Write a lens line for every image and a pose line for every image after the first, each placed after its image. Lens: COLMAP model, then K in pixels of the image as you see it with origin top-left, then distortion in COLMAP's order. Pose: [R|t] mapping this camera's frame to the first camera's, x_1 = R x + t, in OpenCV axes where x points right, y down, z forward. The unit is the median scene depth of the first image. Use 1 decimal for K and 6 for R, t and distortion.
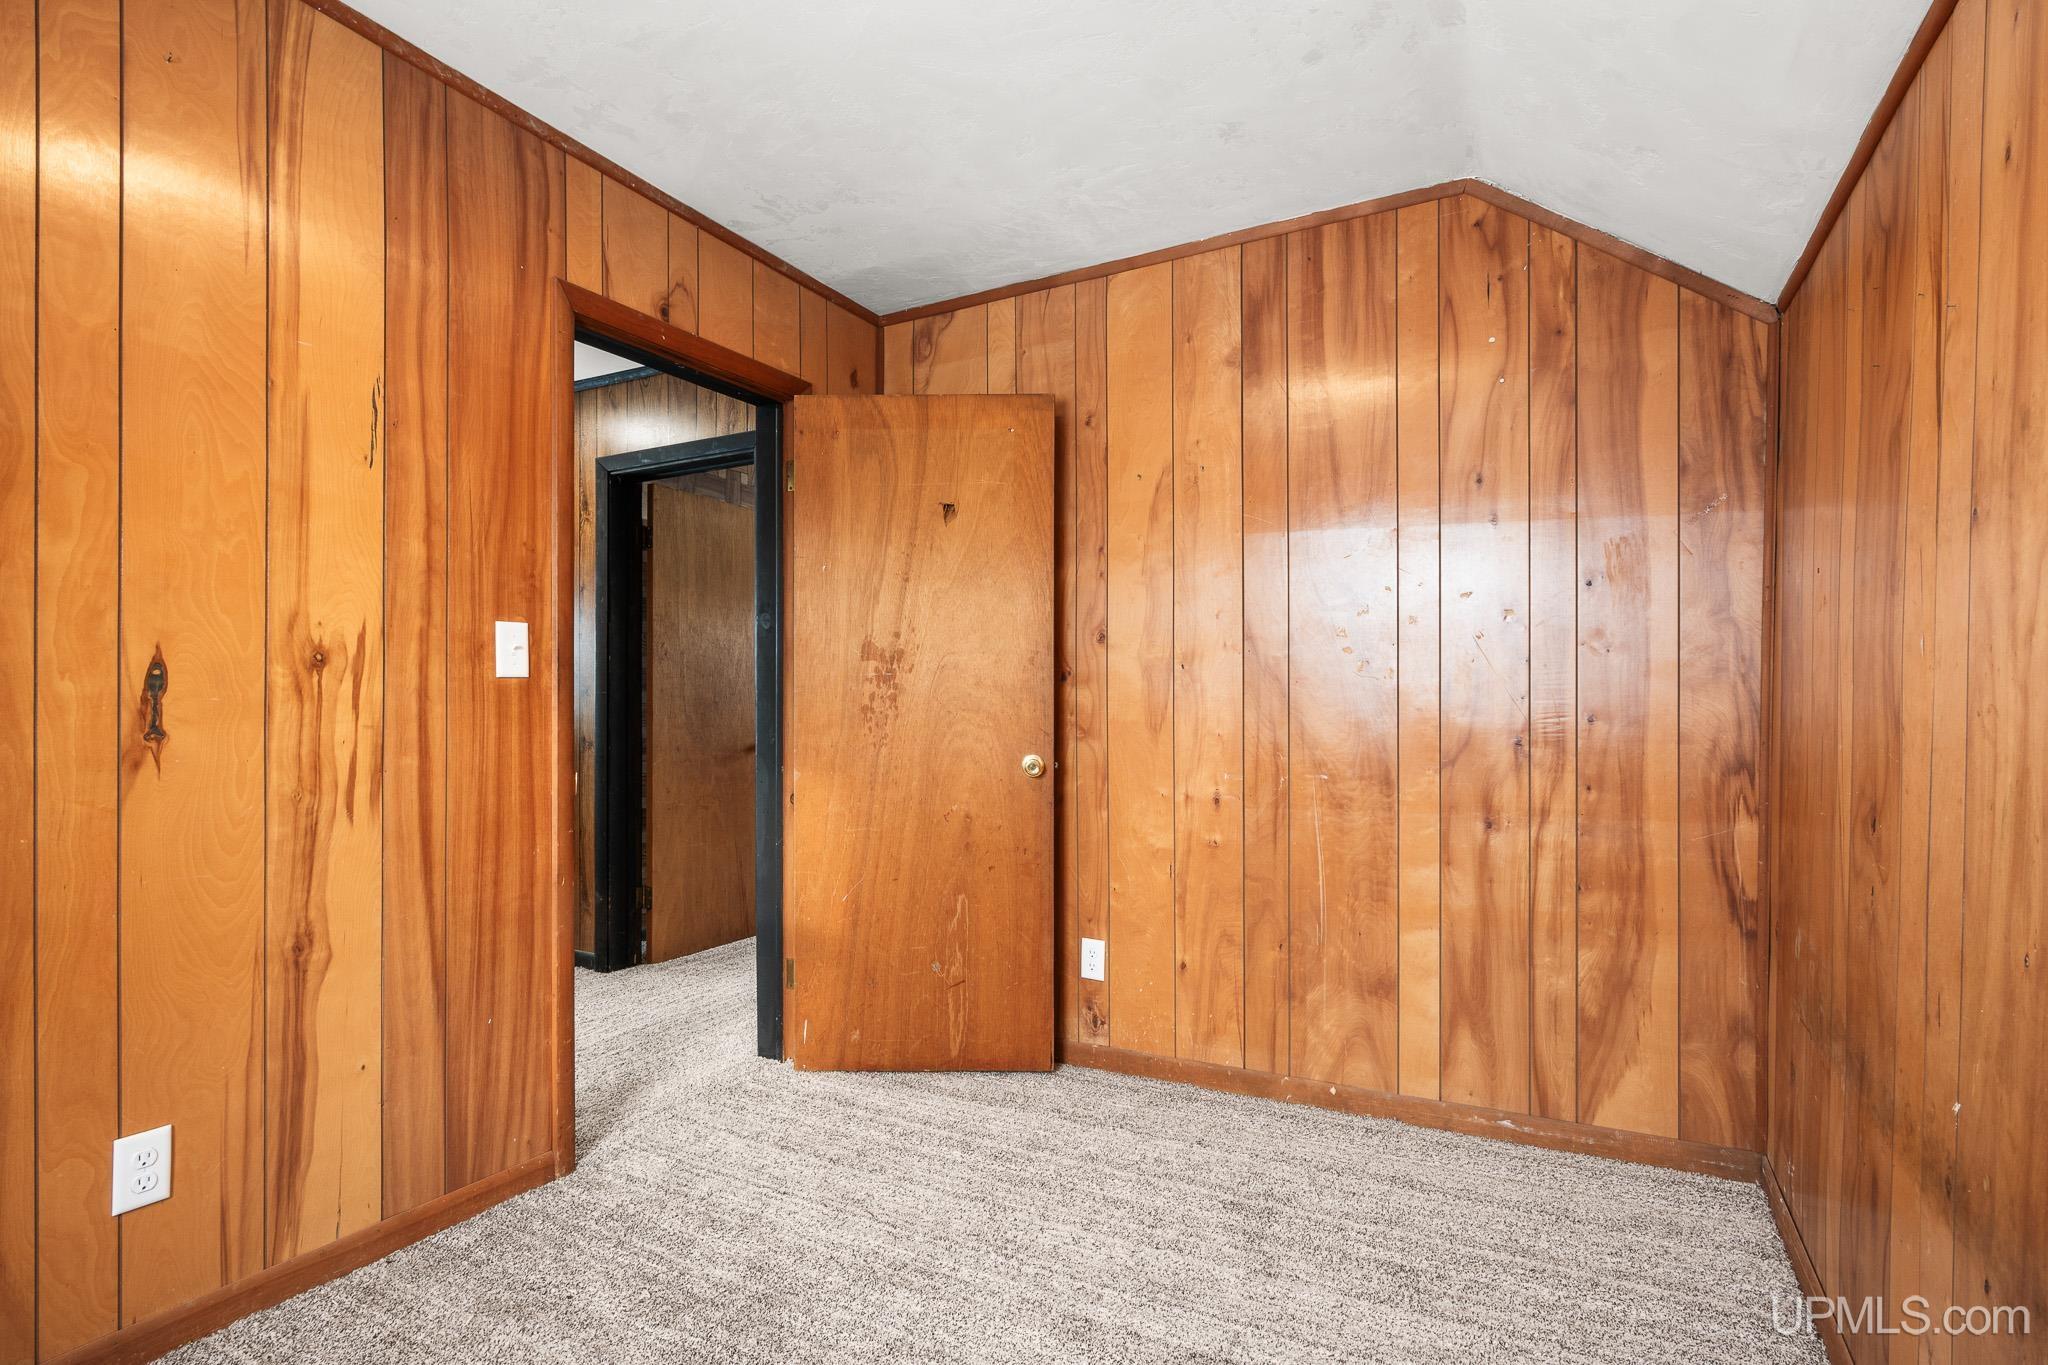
lens RADIAL K [[1018.5, 0, 1023.8], [0, 1018.5, 697.6], [0, 0, 1]] dist [0.002610, 0.001371]
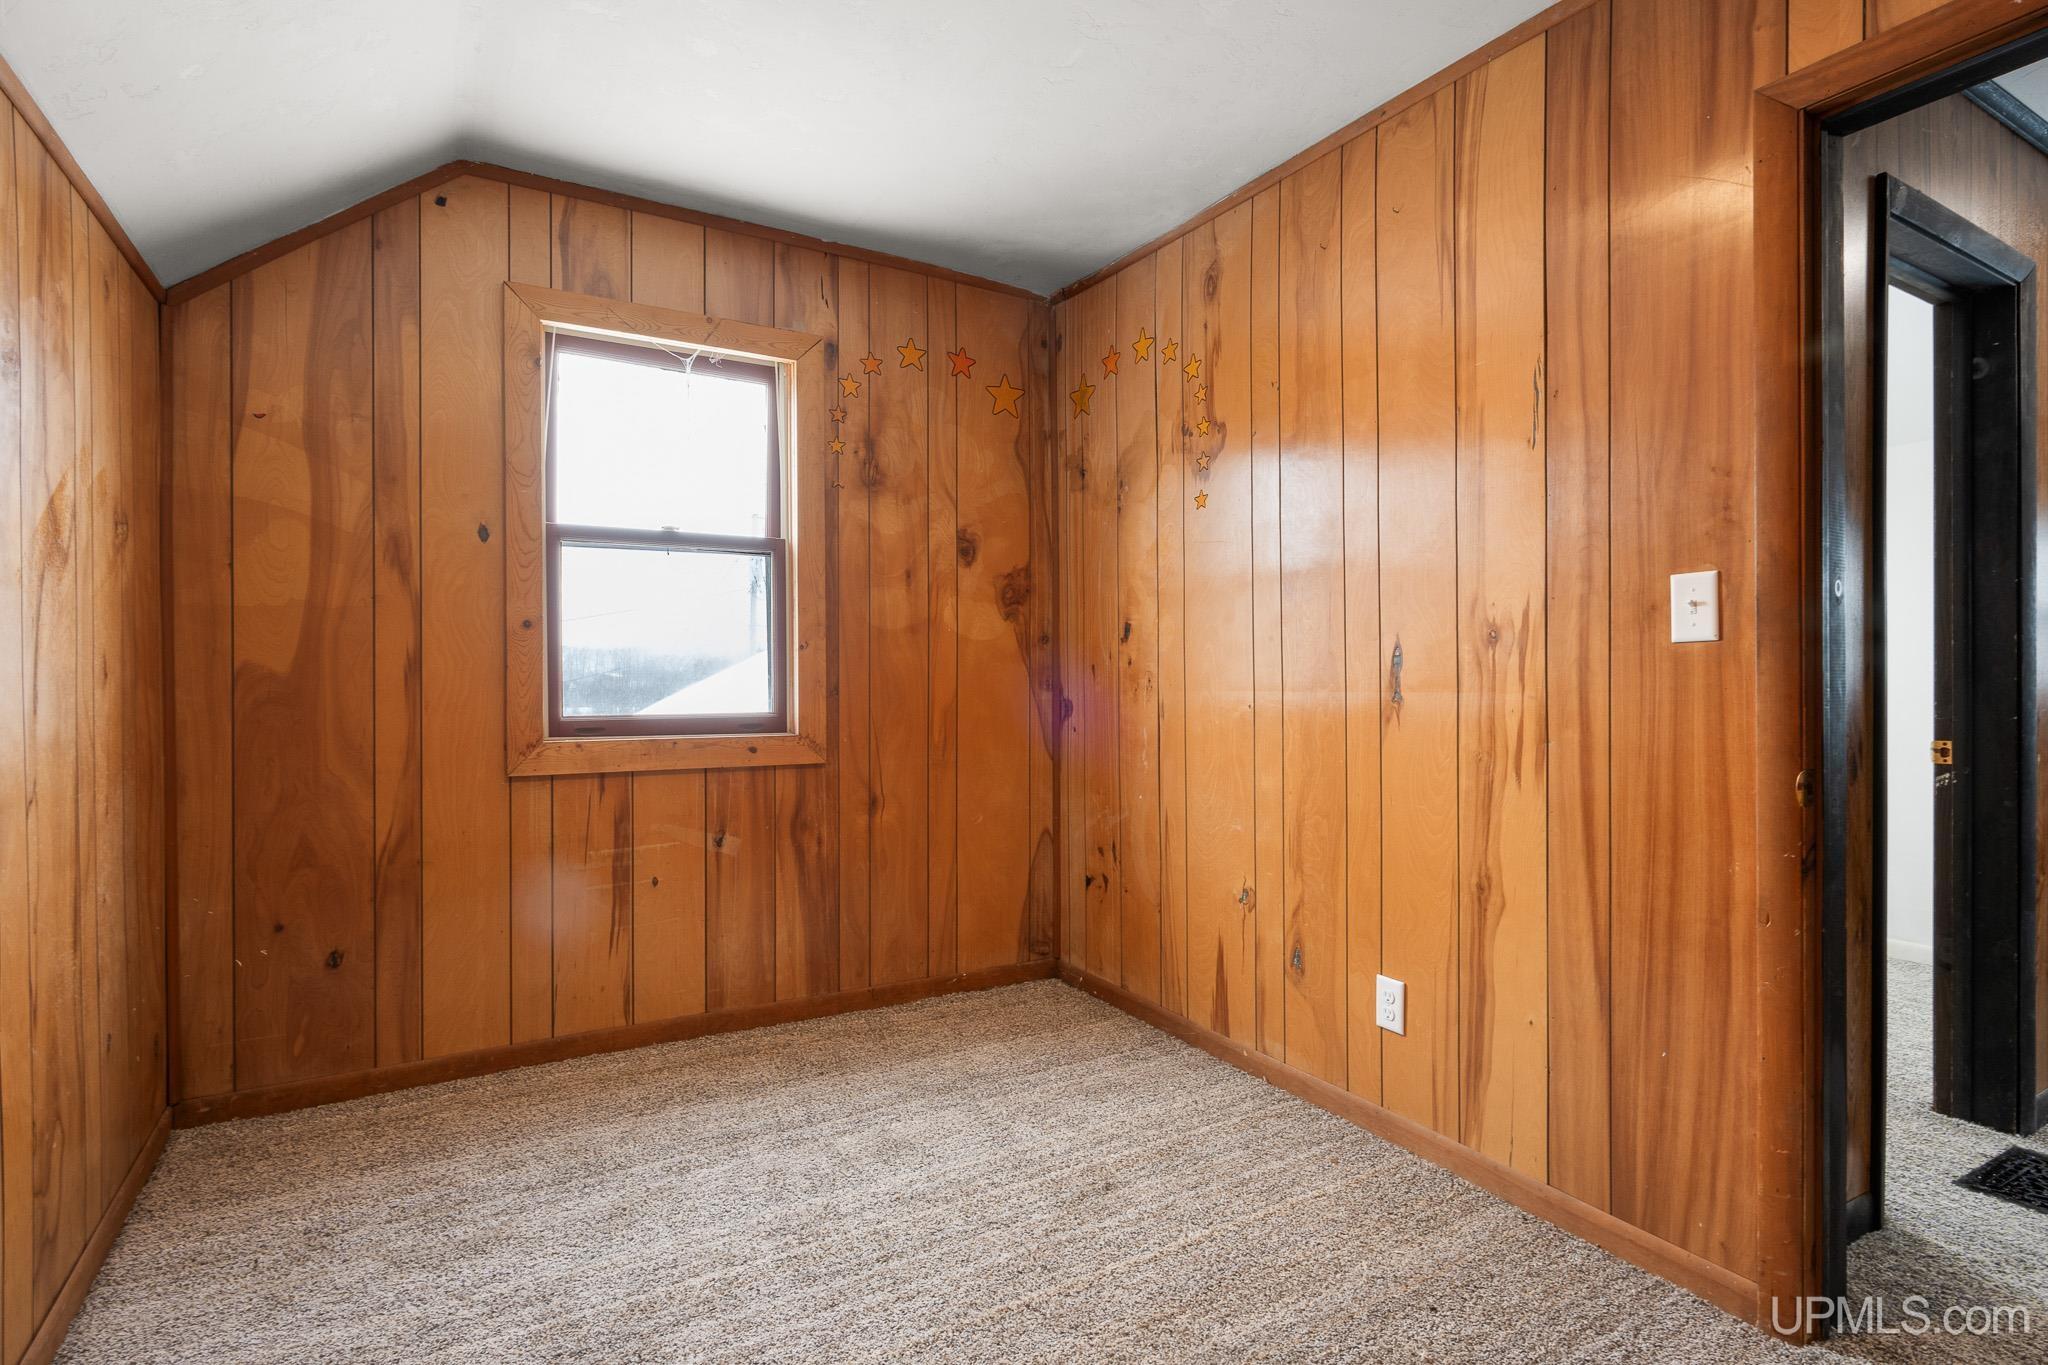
lens RADIAL K [[1018.5, 0, 1004.7], [0, 1018.5, 683.6], [0, 0, 1]] dist [0.002610, 0.001371]
pose [[-0.530552, -0.003059, -0.847647, 0.509844], [-0.000149, 0.999994, -0.003516, 0.017552], [0.847652, -0.001739, -0.530550, 1.062489]]
